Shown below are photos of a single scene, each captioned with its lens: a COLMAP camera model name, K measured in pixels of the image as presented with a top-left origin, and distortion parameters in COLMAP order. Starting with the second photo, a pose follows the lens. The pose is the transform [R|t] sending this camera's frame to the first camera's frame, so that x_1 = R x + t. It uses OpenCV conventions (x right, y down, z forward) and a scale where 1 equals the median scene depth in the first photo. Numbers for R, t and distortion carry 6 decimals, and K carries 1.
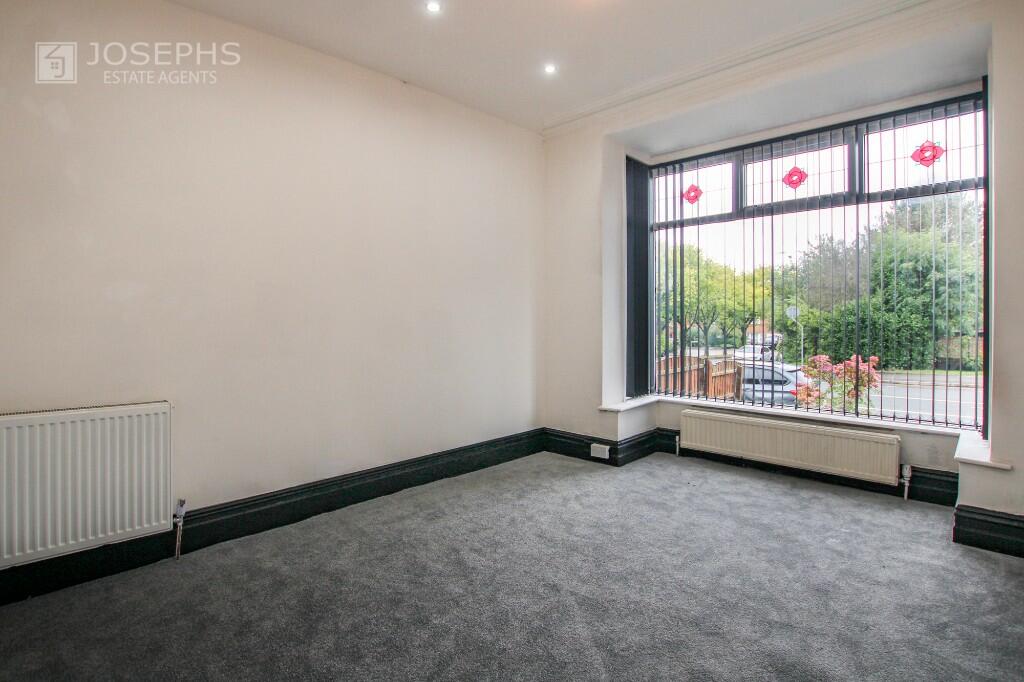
lens RADIAL K [[488.4, 0, 510.9], [0, 488.4, 313.2], [0, 0, 1]] dist [-0.026527, 0.000374]
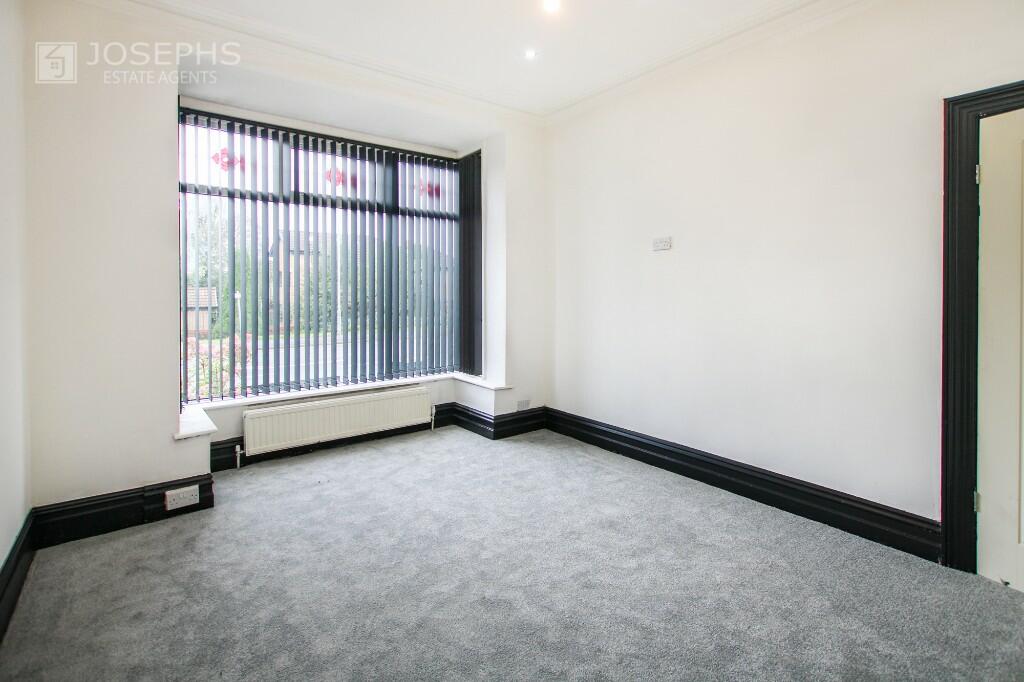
lens RADIAL K [[467.5, 0, 509.3], [0, 467.5, 298.5], [0, 0, 1]] dist [0.000036, 0.000069]
pose [[0.165287, -0.002708, 0.986242, -0.422097], [-0.002632, 0.999991, 0.003187, -0.006817], [-0.986242, -0.003122, 0.165278, 0.446350]]
